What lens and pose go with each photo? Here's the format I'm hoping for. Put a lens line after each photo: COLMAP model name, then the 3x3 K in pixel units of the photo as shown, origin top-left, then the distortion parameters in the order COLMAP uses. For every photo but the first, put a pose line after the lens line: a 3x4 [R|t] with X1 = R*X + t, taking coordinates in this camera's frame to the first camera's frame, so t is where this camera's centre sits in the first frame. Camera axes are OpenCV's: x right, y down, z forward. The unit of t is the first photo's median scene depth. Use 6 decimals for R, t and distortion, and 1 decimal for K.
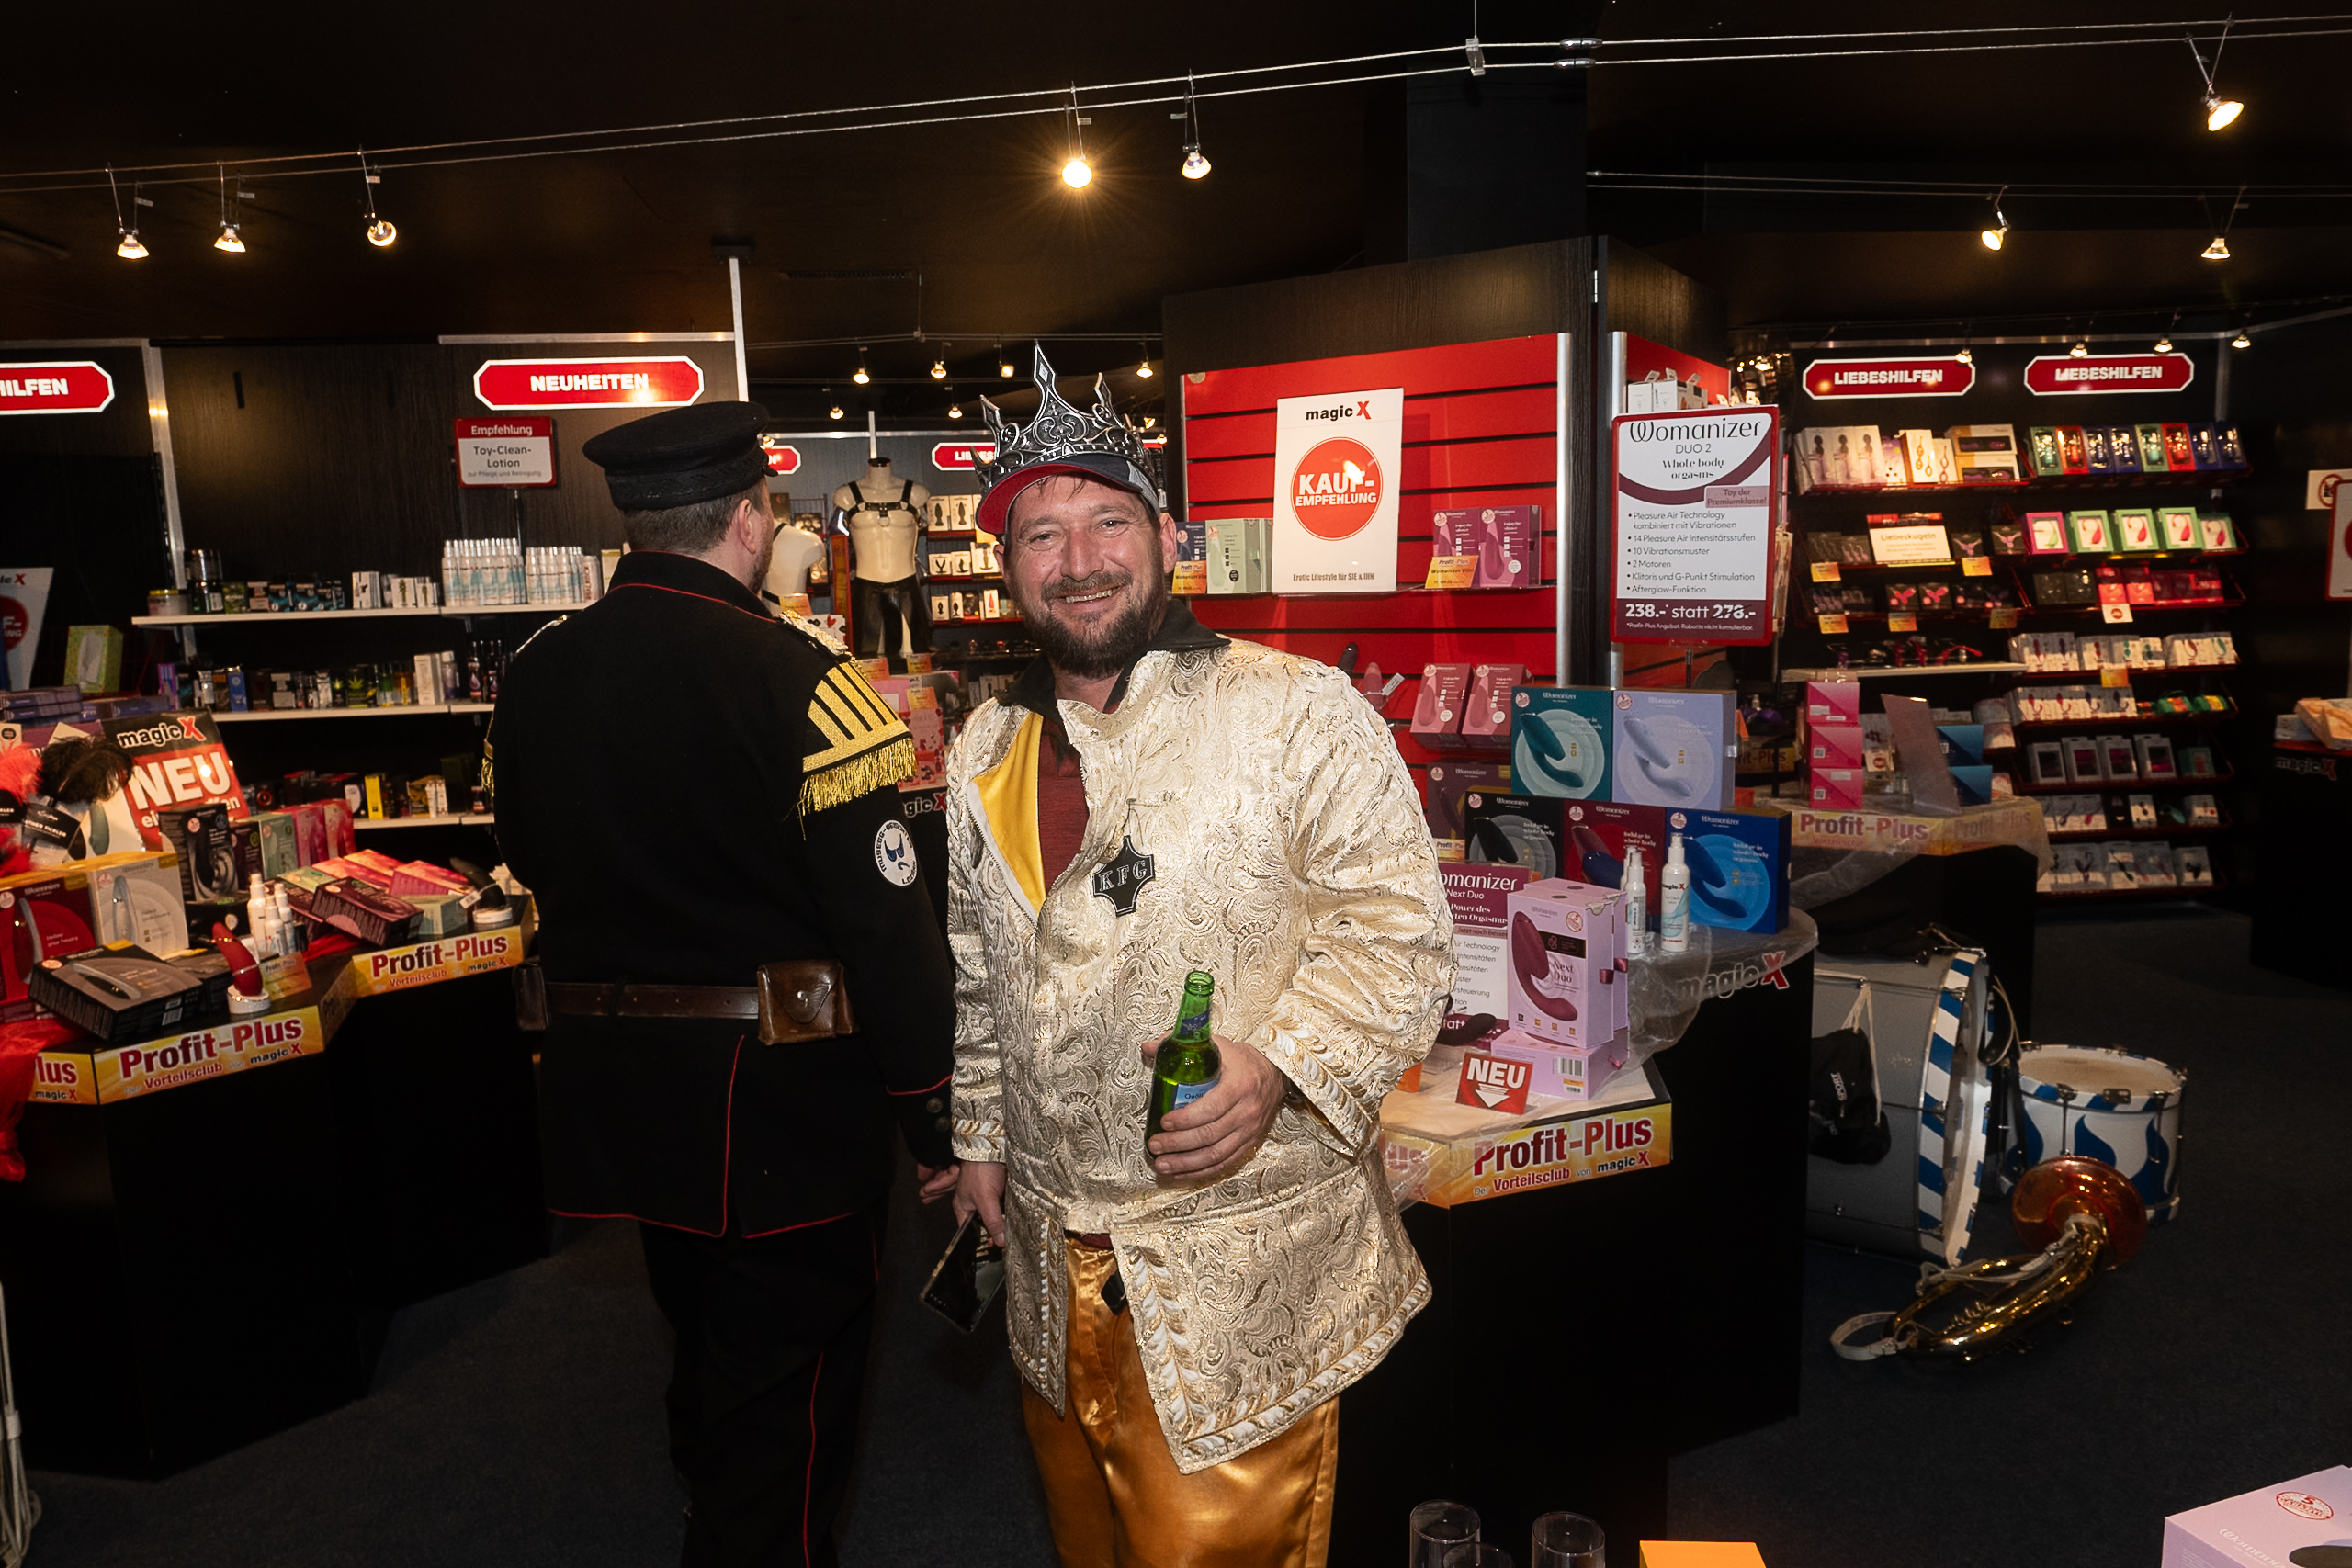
lens RADIAL K [[1608.2, 0, 1171.3], [0, 1608.2, 778.3], [0, 0, 1]] dist [-0.013730, -0.002027]
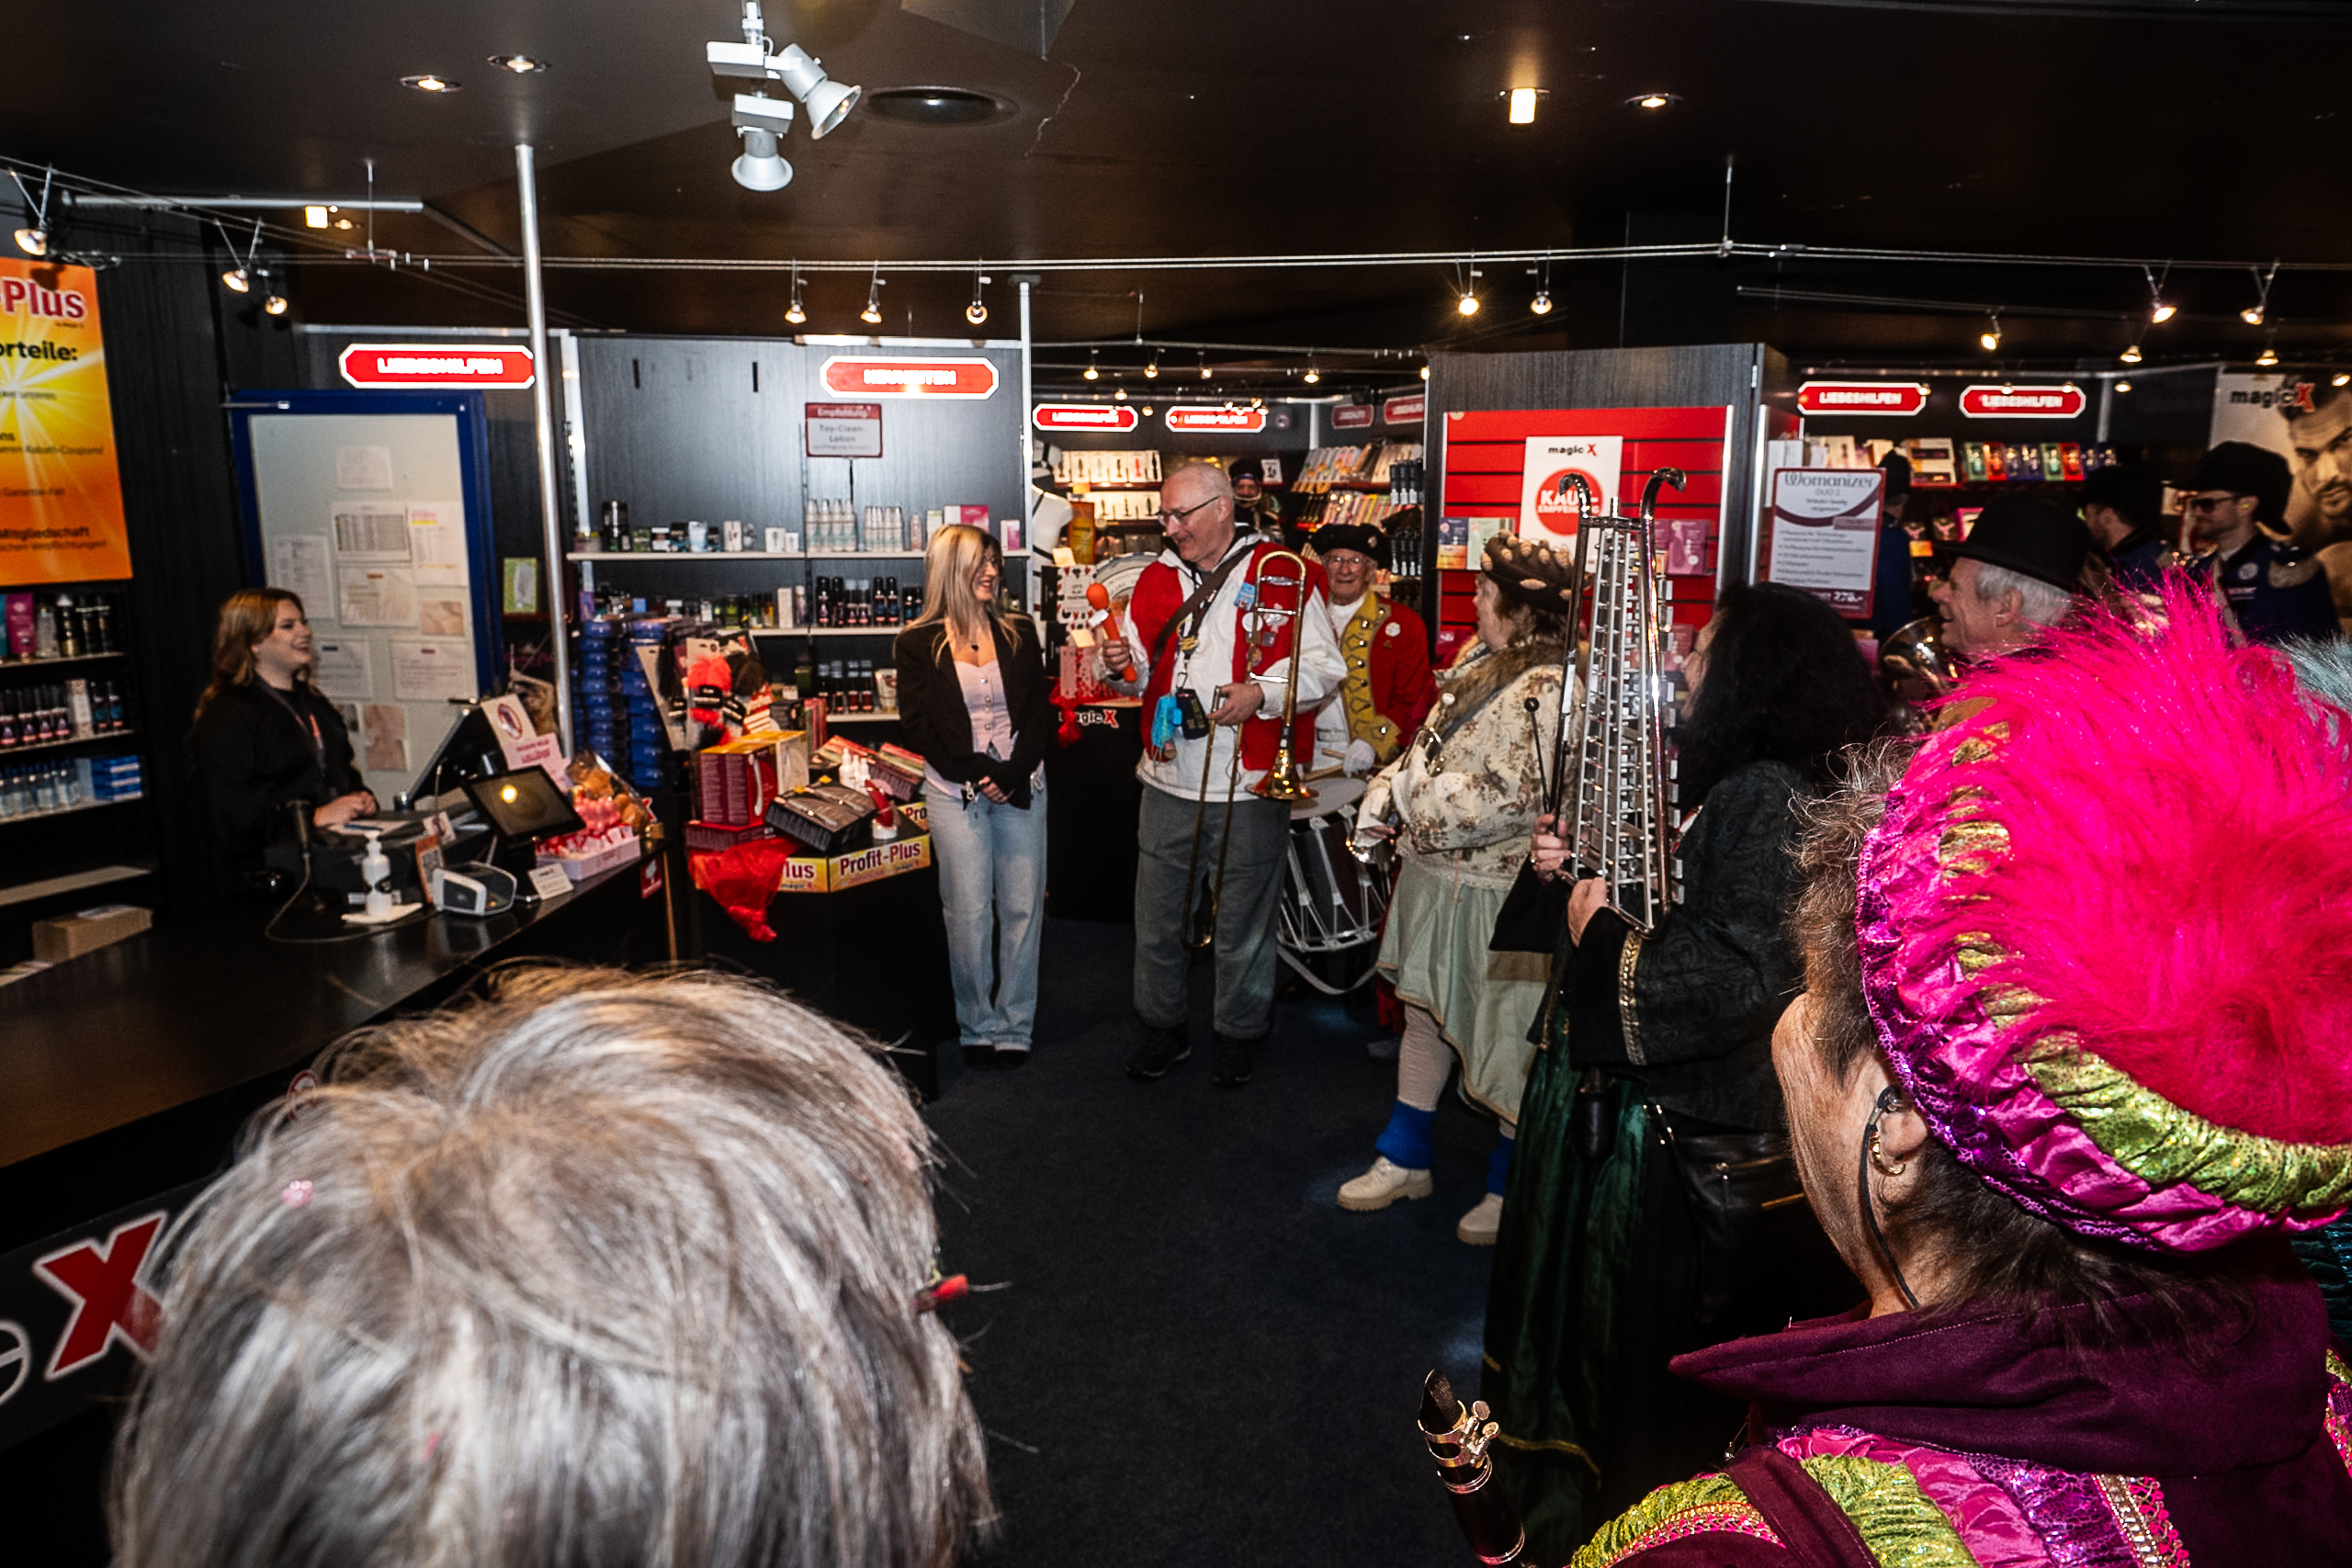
lens RADIAL K [[1608.2, 0, 1180.0], [0, 1608.2, 787.5], [0, 0, 1]] dist [-0.013730, -0.002027]
pose [[0.995494, 0.015321, 0.093580, -0.274249], [-0.020046, 0.998560, 0.049755, 0.011625], [-0.092683, -0.051407, 0.994368, -0.318461]]
